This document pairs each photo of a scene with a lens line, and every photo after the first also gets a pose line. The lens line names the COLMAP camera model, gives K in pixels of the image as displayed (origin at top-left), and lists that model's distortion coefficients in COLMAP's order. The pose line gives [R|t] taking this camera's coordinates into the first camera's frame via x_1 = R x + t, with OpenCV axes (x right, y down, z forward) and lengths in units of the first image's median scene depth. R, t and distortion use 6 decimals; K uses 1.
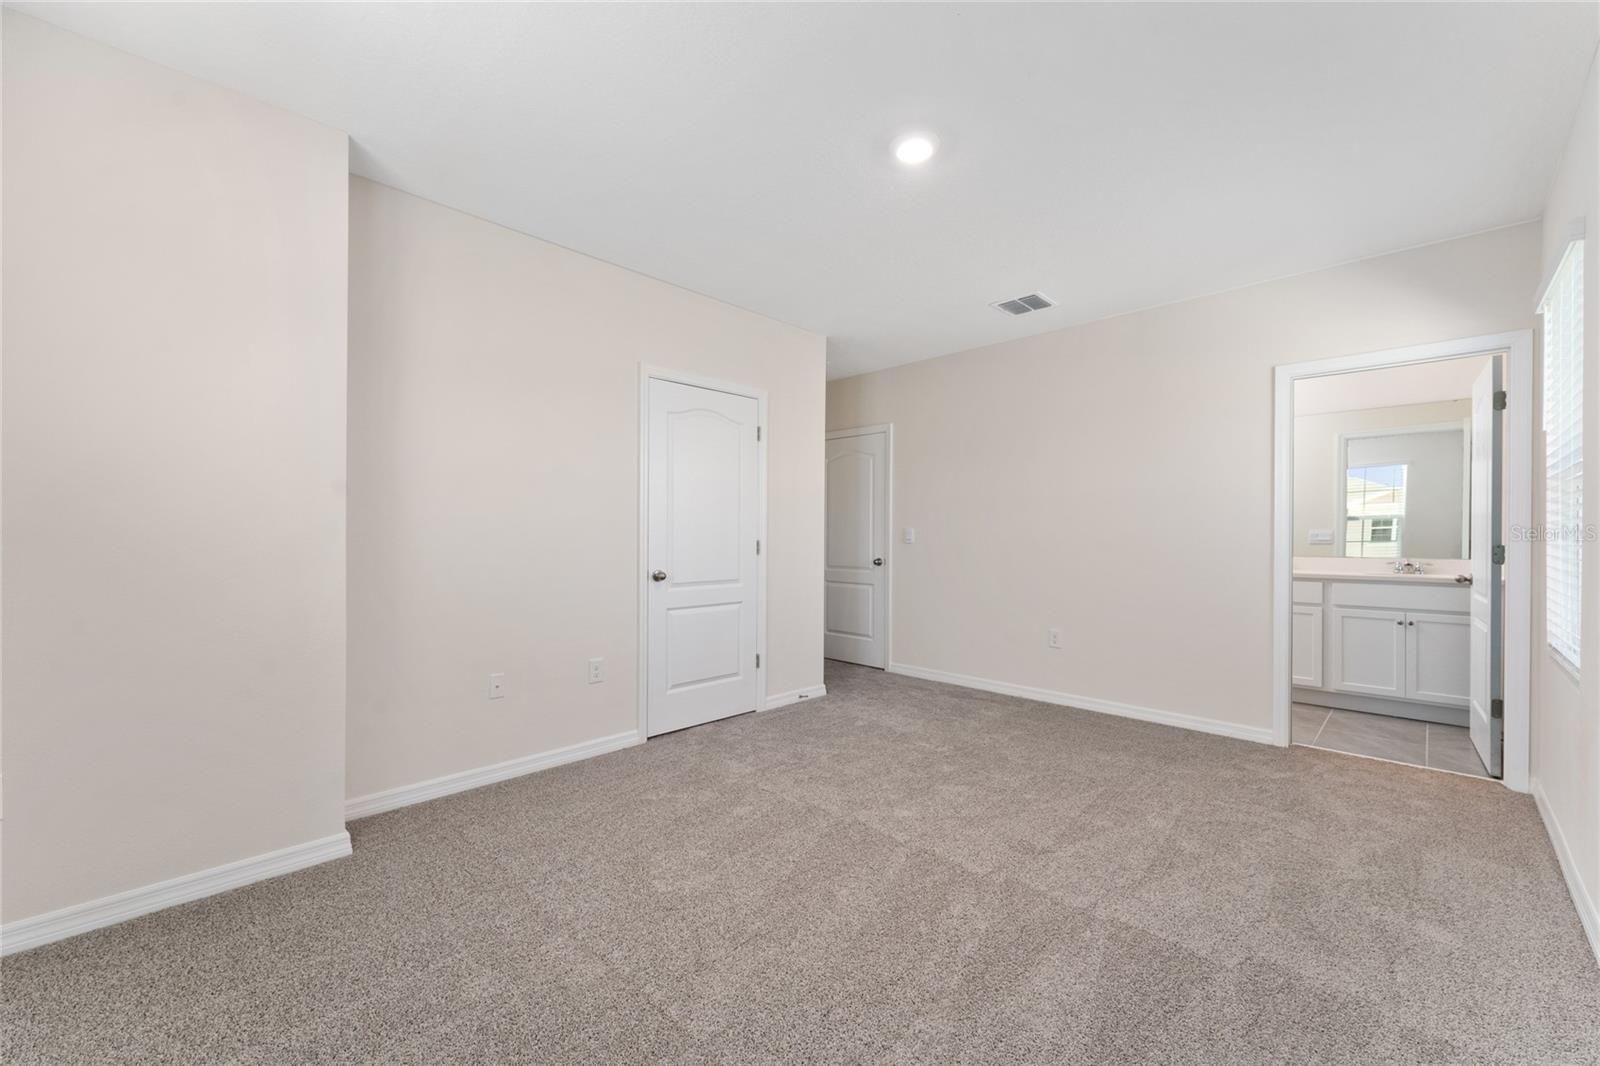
lens RADIAL K [[639.1, 0, 800.0], [0, 639.1, 533.0], [0, 0, 1]] dist [-0.000023, 0.000044]
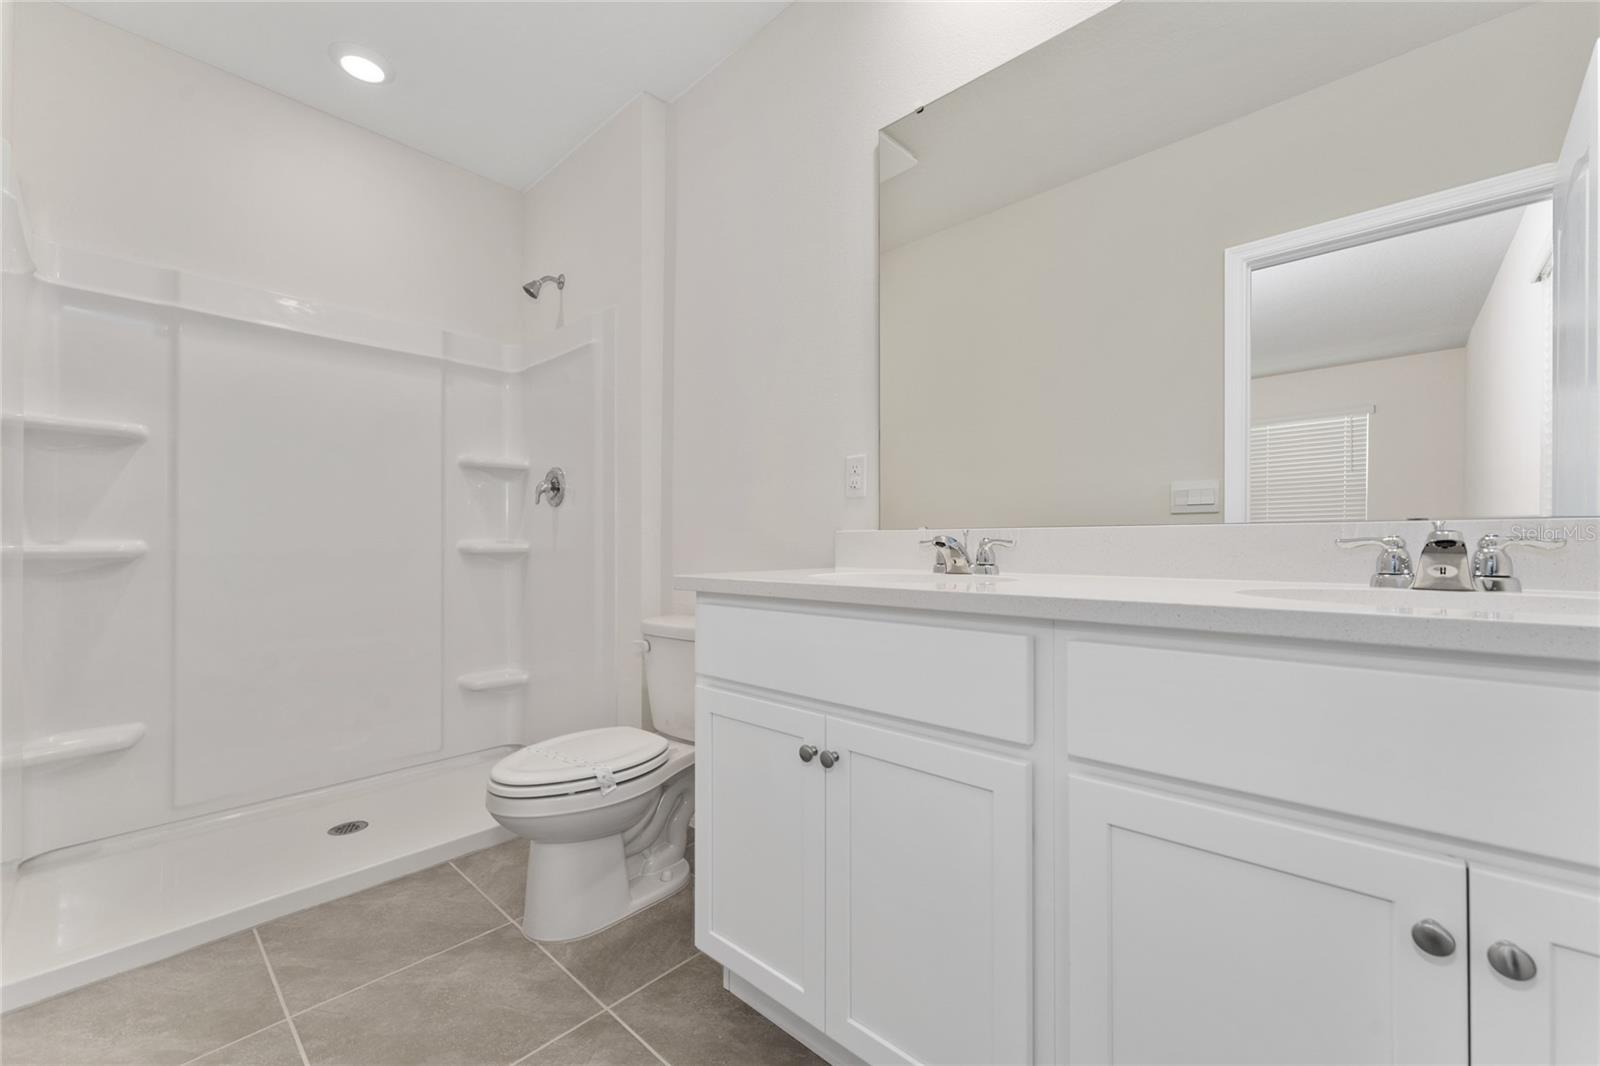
lens RADIAL K [[639.1, 0, 800.0], [0, 639.1, 533.0], [0, 0, 1]] dist [-0.000023, 0.000044]
pose [[0.999391, -0.001366, 0.034860, 0.737325], [0.001622, 0.999972, -0.007315, 0.046191], [-0.034849, 0.007367, 0.999365, 0.801295]]
